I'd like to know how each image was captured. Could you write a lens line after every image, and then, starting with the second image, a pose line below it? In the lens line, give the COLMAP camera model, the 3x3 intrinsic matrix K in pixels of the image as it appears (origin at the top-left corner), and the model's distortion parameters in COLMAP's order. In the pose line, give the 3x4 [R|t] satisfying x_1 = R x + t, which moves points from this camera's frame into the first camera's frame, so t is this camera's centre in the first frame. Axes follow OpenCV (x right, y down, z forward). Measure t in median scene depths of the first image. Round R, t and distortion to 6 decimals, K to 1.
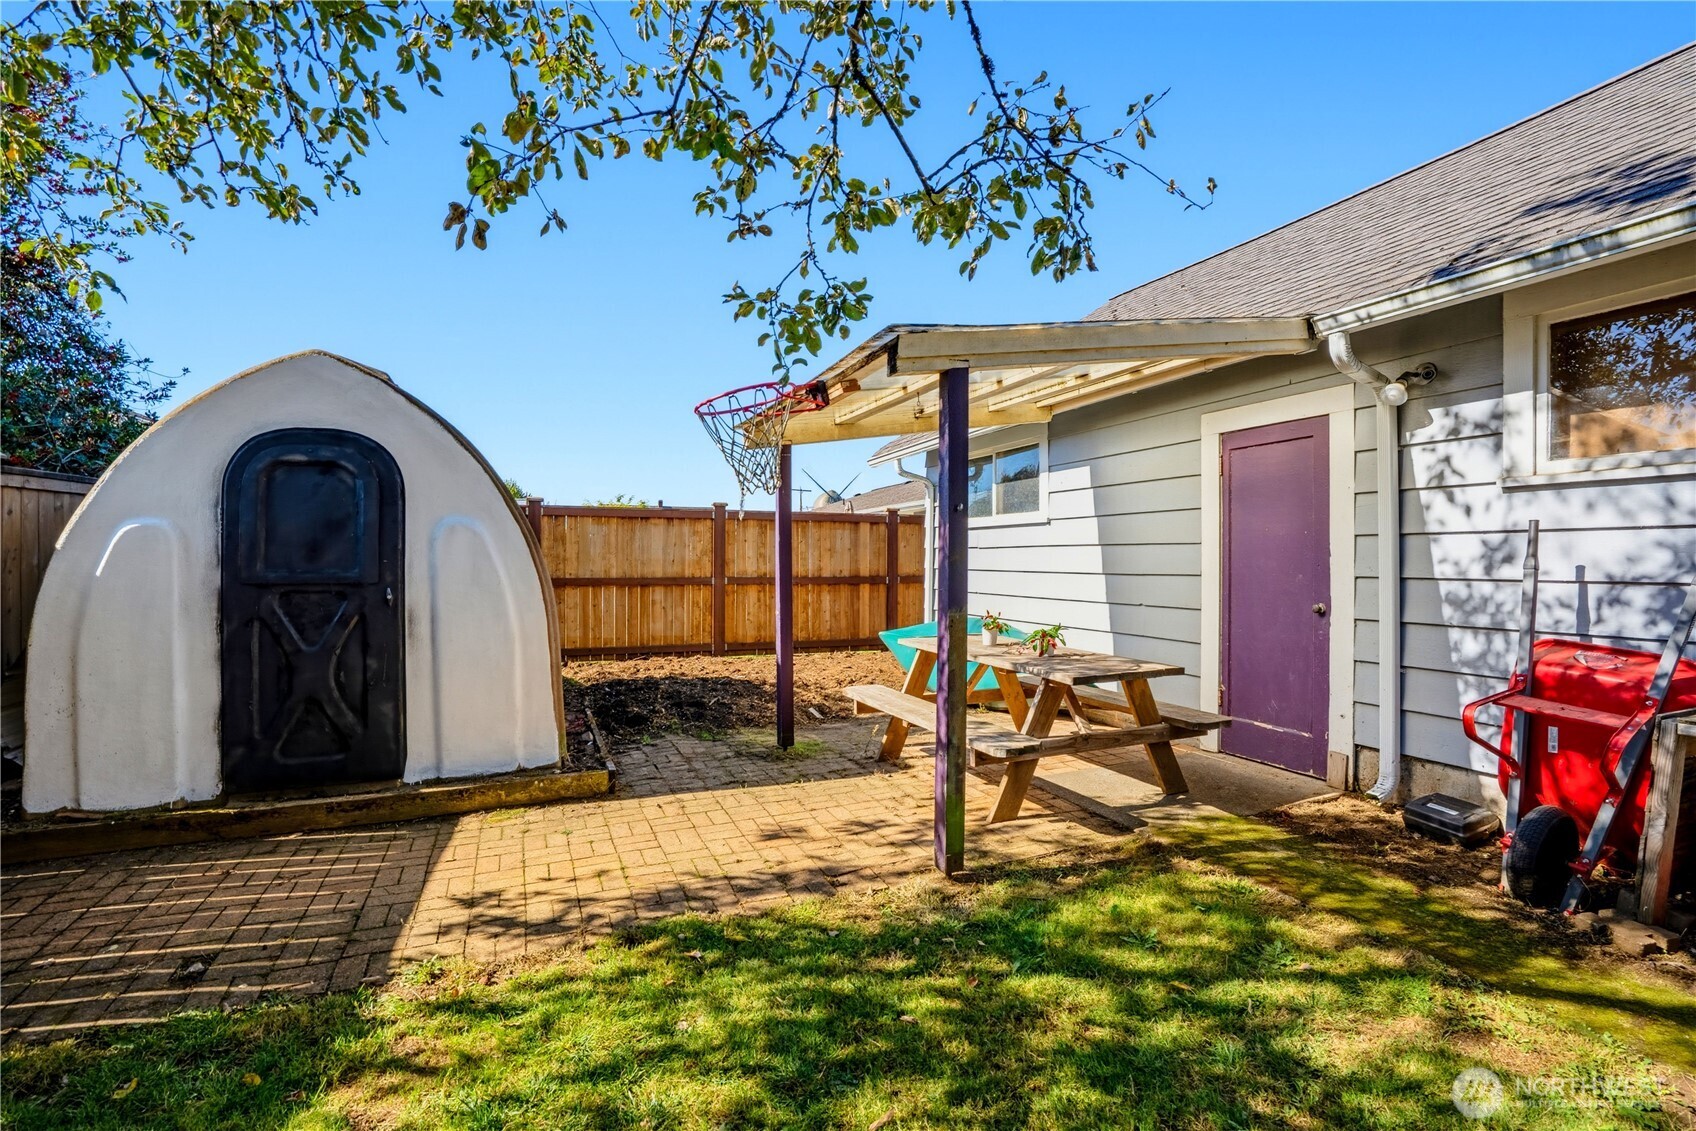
lens RADIAL K [[800.3, 0, 843.5], [0, 800.3, 564.7], [0, 0, 1]] dist [-0.053830, 0.019568]
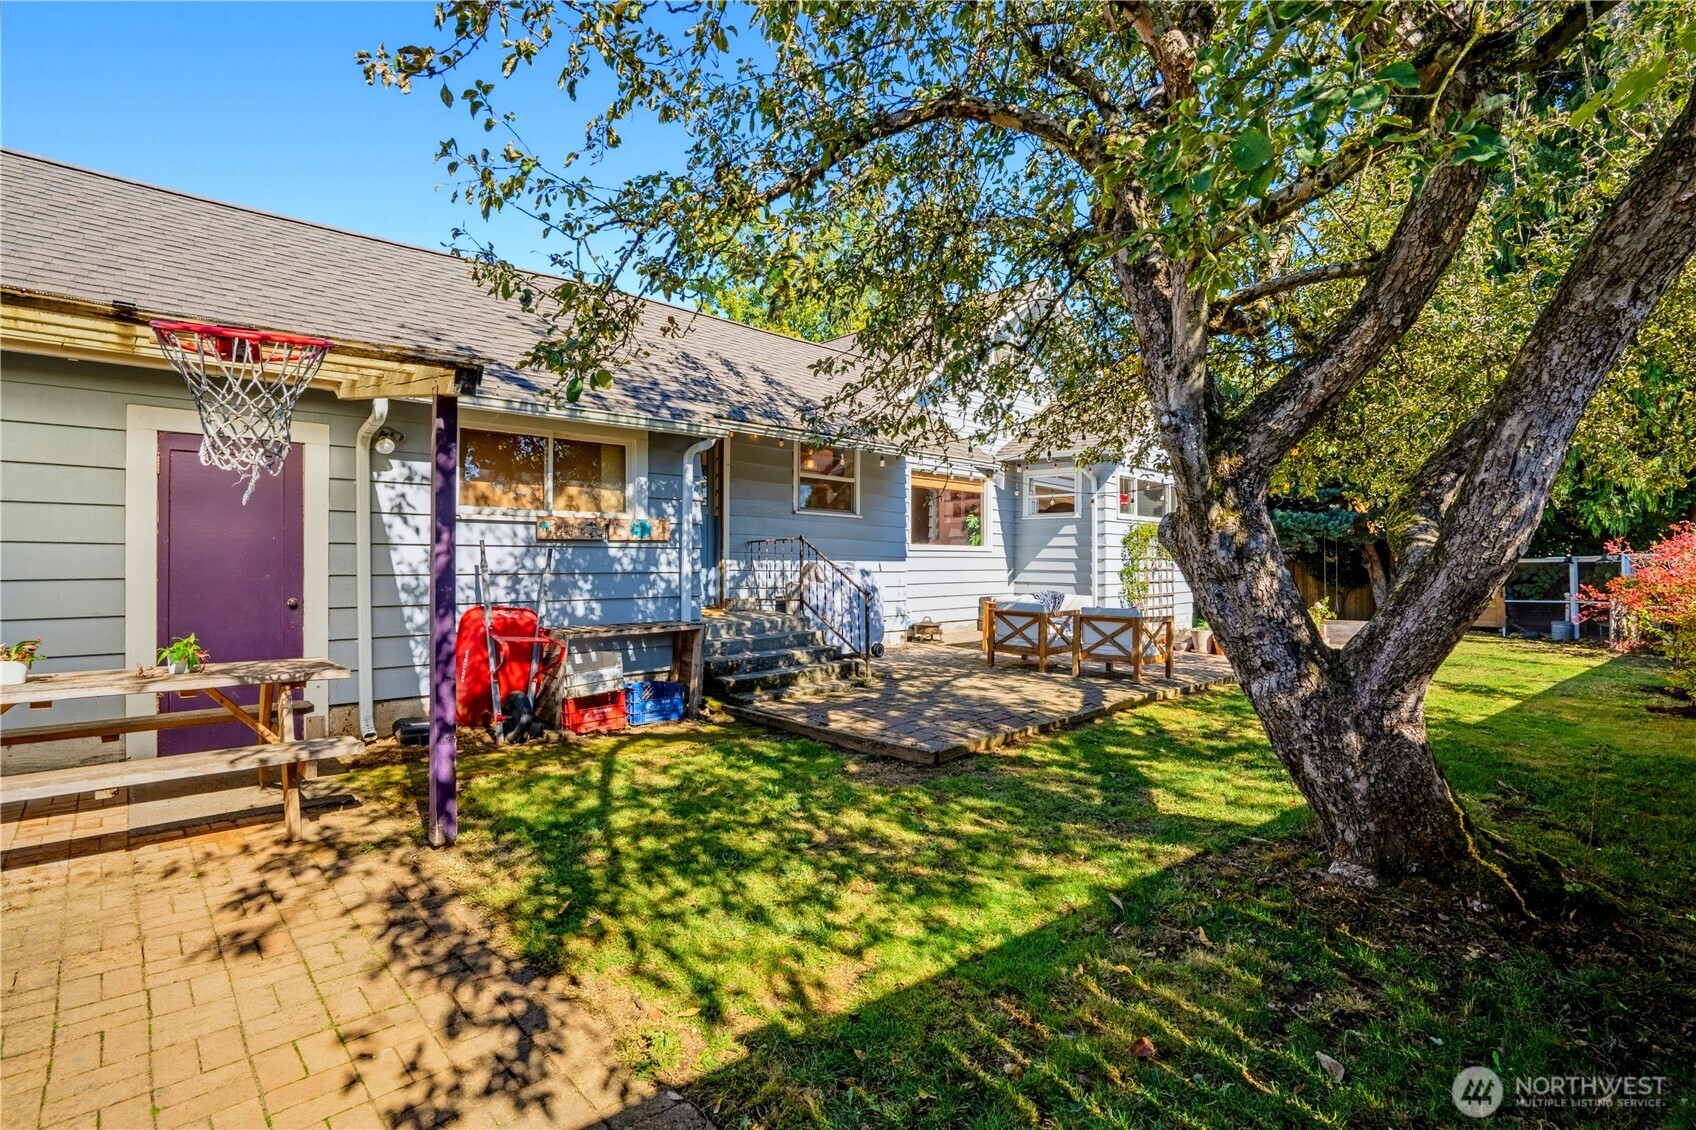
lens RADIAL K [[800.3, 0, 846.9], [0, 800.3, 560.6], [0, 0, 1]] dist [-0.053830, 0.019568]
pose [[-0.372030, 0.000340, 0.928221, -1.131213], [0.004350, 0.999990, 0.001378, -0.009075], [-0.928210, 0.004550, -0.372028, 0.907411]]
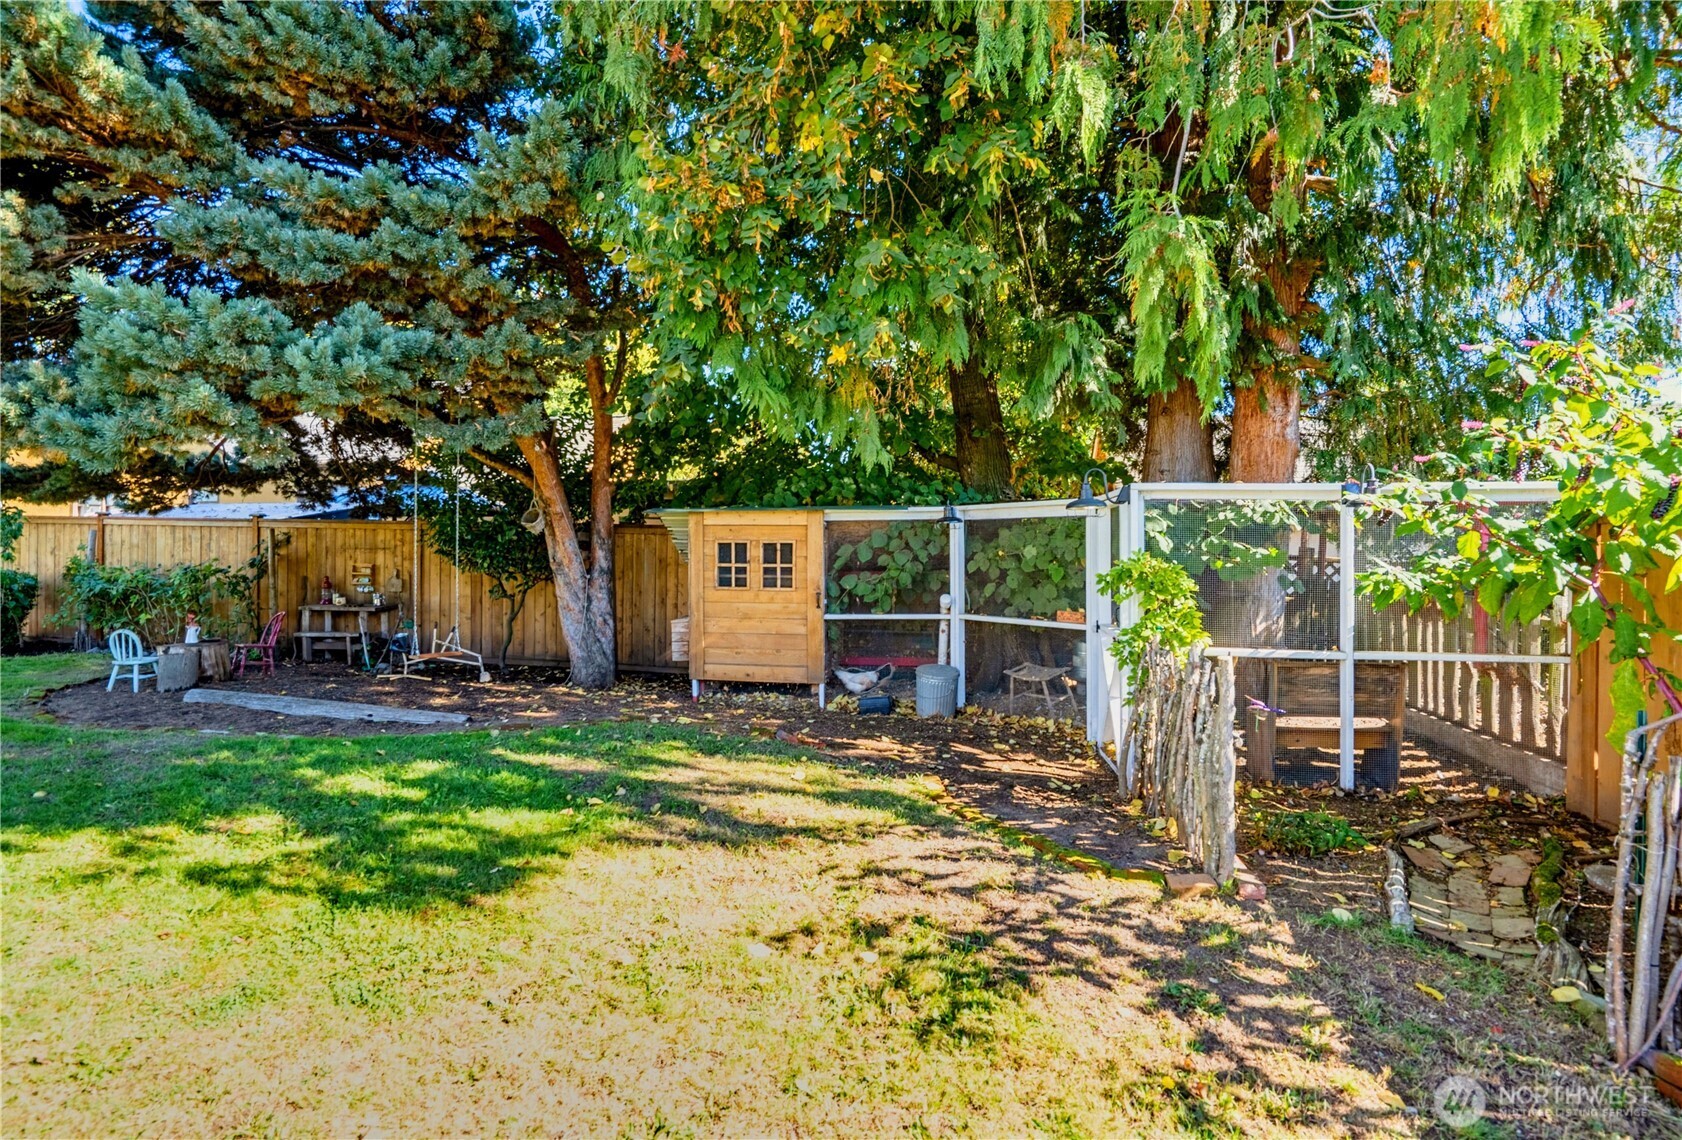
lens RADIAL K [[835.3, 0, 819.3], [0, 835.3, 532.4], [0, 0, 1]] dist [-0.034389, 0.000905]
pose [[-0.892495, -0.002933, 0.451048, 1.141784], [-0.006289, 0.999963, -0.005942, 0.080310], [-0.451014, -0.008139, -0.892480, -3.261285]]
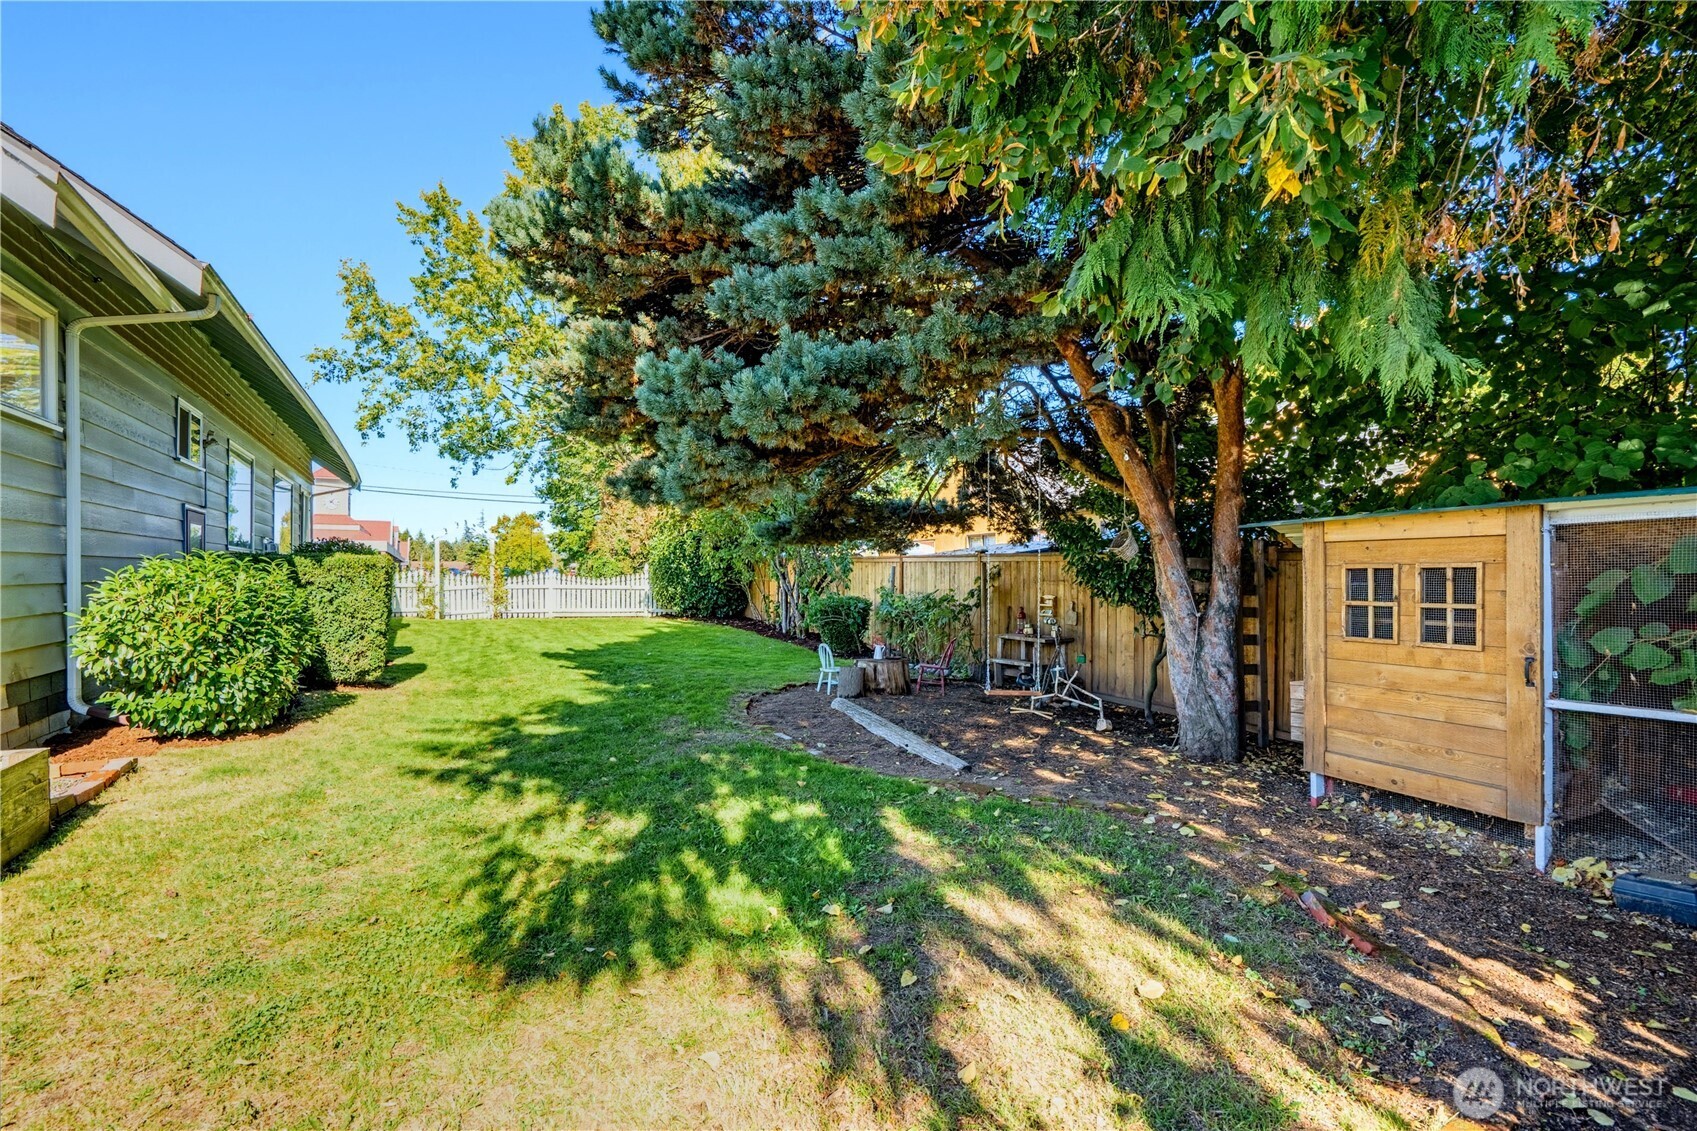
lens RADIAL K [[800.7, 0, 836.6], [0, 800.7, 568.8], [0, 0, 1]] dist [-0.053830, 0.019568]
pose [[-0.099485, 0.005786, 0.995022, 1.126085], [0.000910, 0.999983, -0.005724, 0.105229], [-0.995039, 0.000336, -0.099489, -4.150415]]
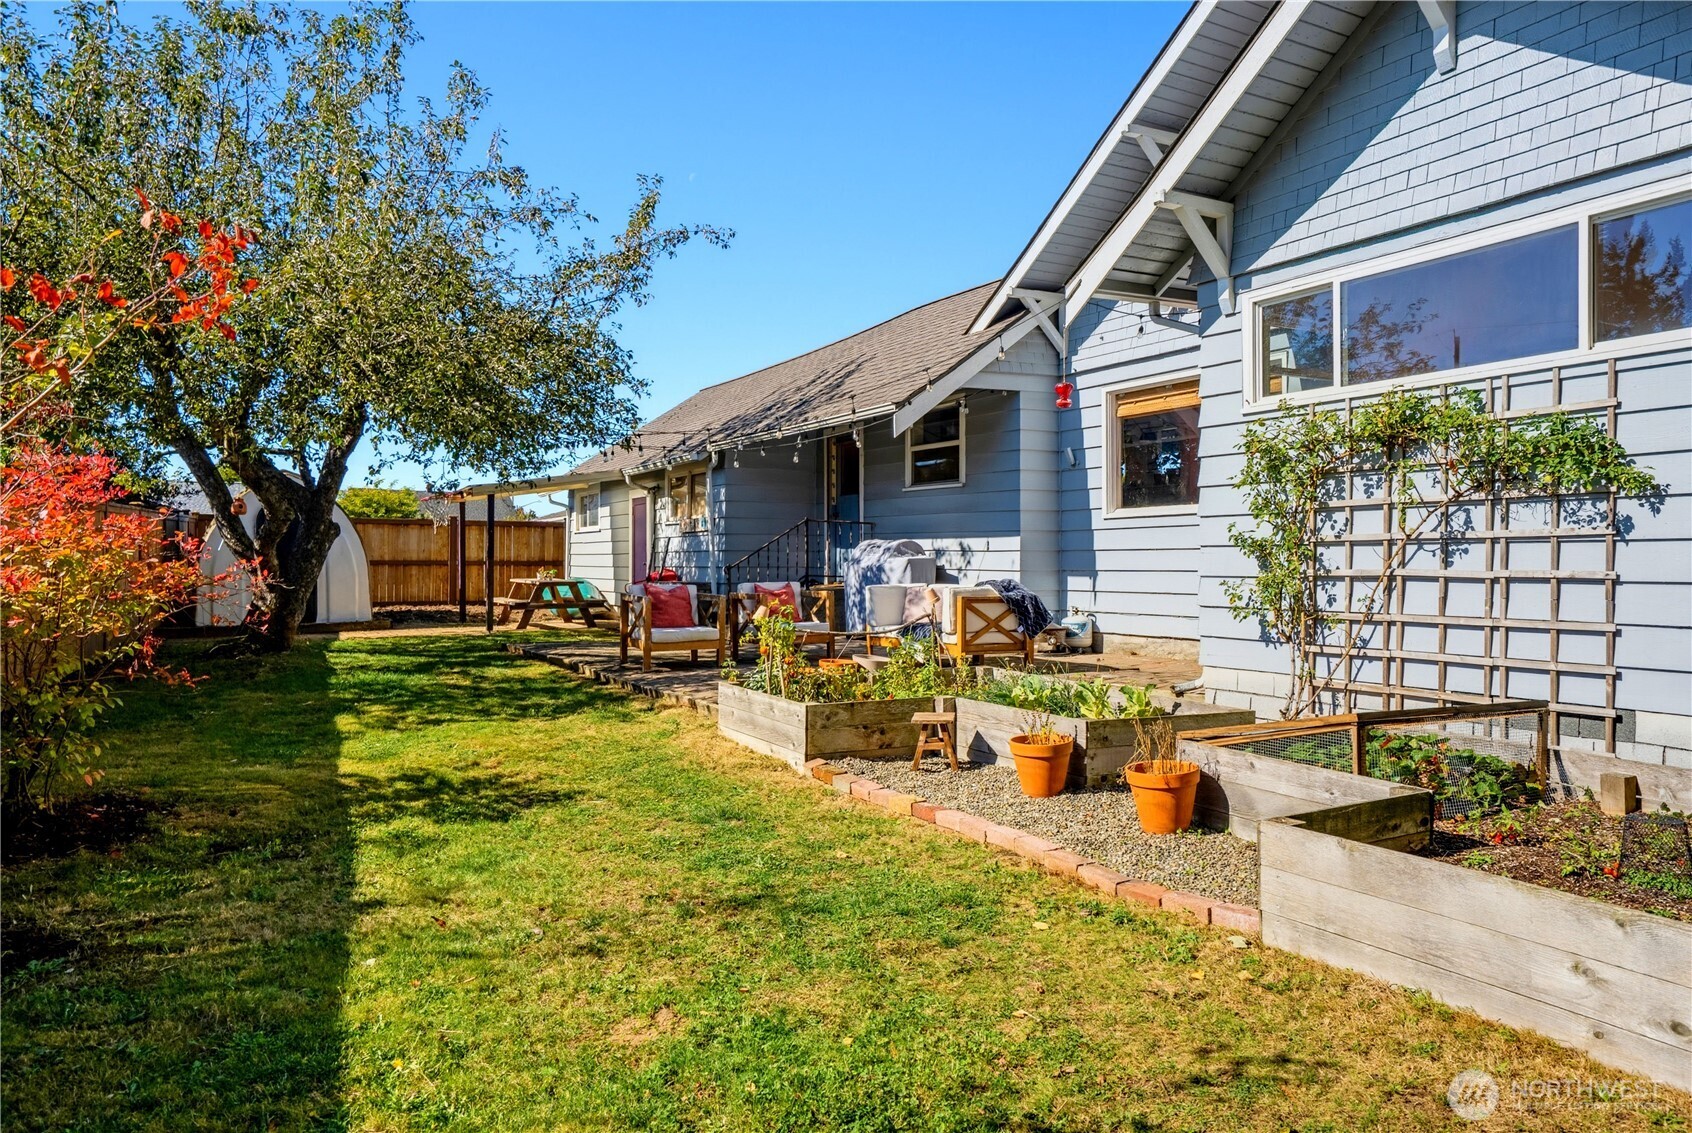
lens RADIAL K [[1097.7, 0, 821.9], [0, 1097.7, 555.4], [0, 0, 1]] dist [-0.025628, 0.031605]
pose [[0.993045, 0.001440, 0.117723, 1.021264], [0.000189, 0.999904, -0.013831, 0.109393], [-0.117732, 0.013757, 0.992950, -4.058825]]
